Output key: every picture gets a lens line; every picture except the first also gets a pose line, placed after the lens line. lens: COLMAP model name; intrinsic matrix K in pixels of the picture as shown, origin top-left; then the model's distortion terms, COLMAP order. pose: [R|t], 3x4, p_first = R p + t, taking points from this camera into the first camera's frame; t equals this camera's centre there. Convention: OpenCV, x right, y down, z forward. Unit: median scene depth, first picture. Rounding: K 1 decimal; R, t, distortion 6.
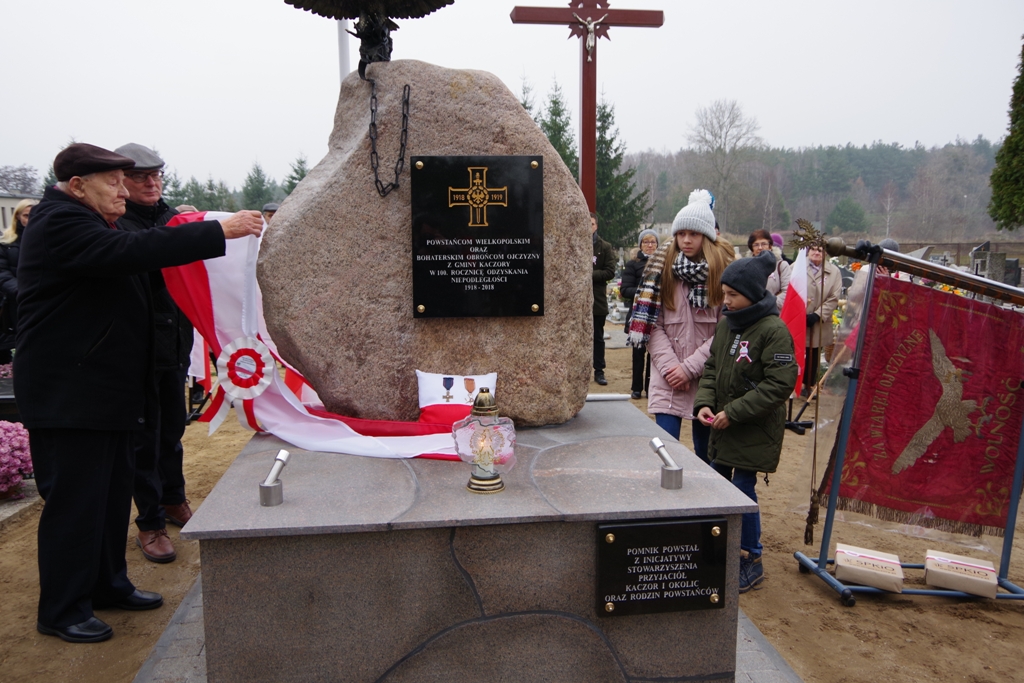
lens RADIAL K [[798.2, 0, 511.5], [0, 798.2, 337.7], [0, 0, 1]] dist [-0.068976, 0.135326]
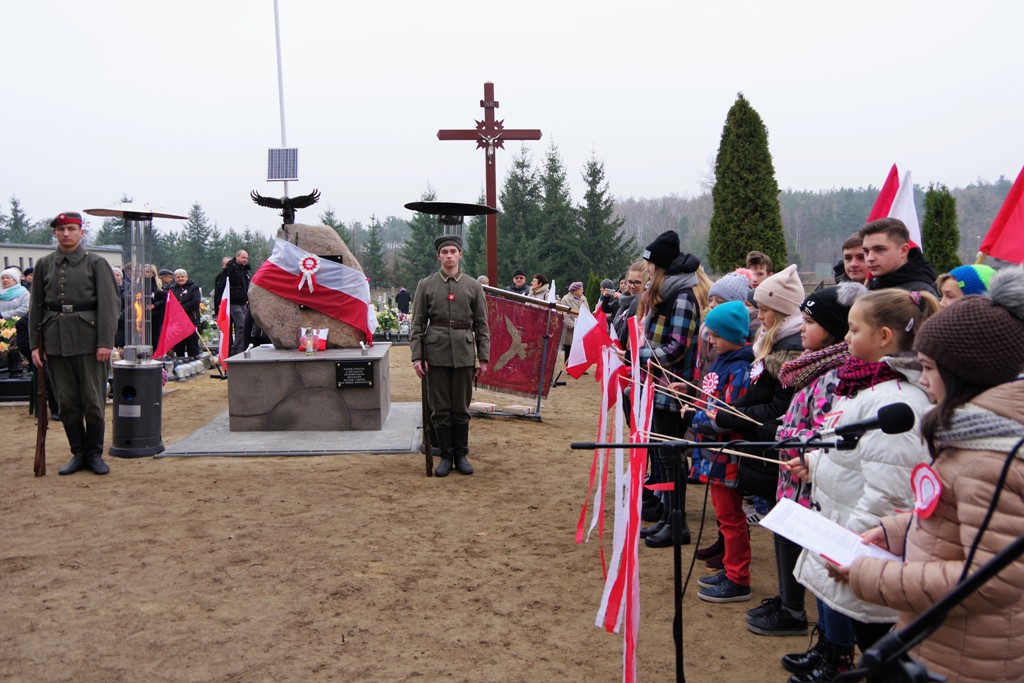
lens RADIAL K [[783.8, 0, 512.0], [0, 783.8, 341.5], [0, 0, 1]] dist [-0.079520, 0.123200]
pose [[0.999385, -0.007250, -0.034297, 0.735813], [0.005588, 0.998817, -0.048295, 0.228711], [0.034606, 0.048073, 0.998244, -1.790766]]
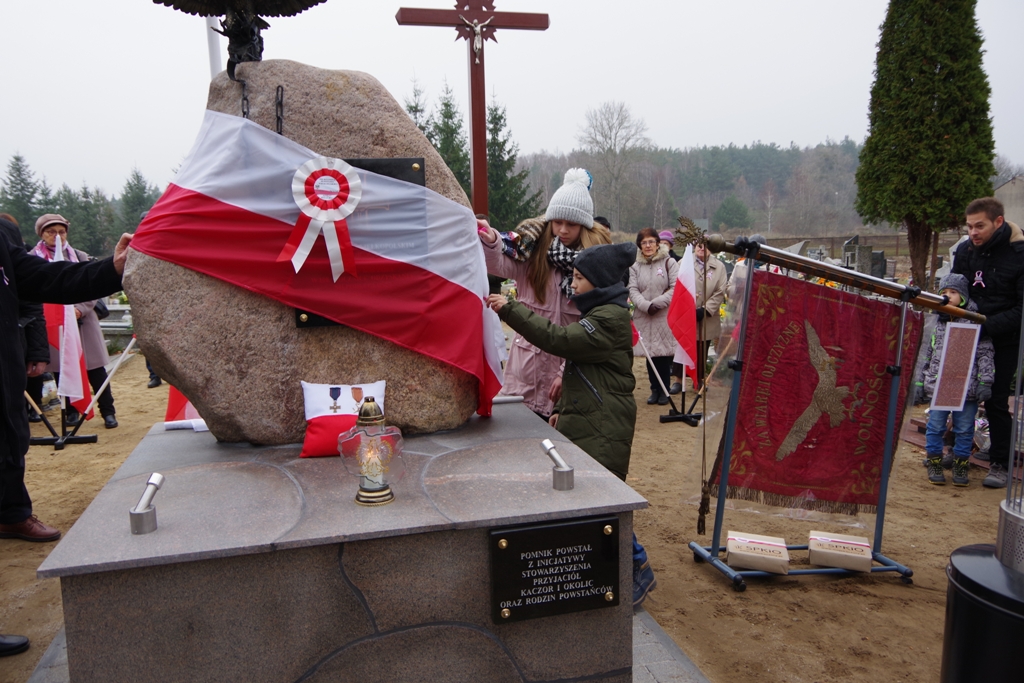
lens RADIAL K [[798.2, 0, 511.5], [0, 798.2, 337.7], [0, 0, 1]] dist [-0.068976, 0.135326]
pose [[0.991557, -0.037056, 0.124261, 0.015199], [0.037420, 0.999299, -0.000599, -0.001953], [-0.124152, 0.005244, 0.992249, 0.011659]]
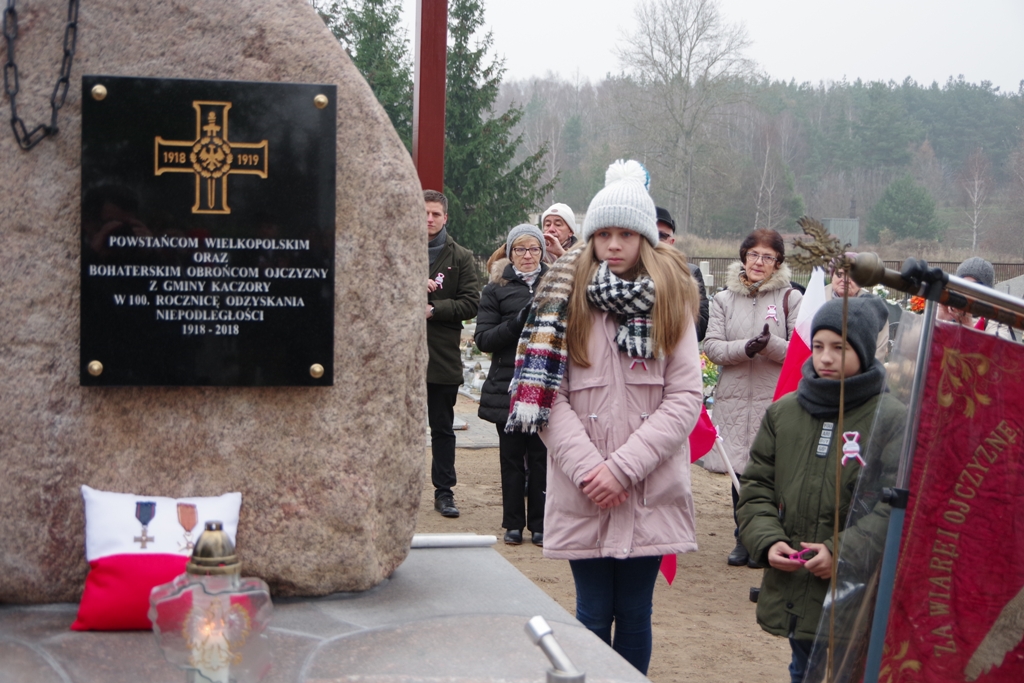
lens RADIAL K [[1529.3, 0, 504.3], [0, 1529.3, 344.2], [0, 0, 1]] dist [0.033285, -0.354635]
pose [[0.989408, 0.020377, 0.143727, 0.006074], [-0.012680, 0.998446, -0.054264, -0.001121], [-0.144609, 0.051867, 0.988129, -0.020440]]
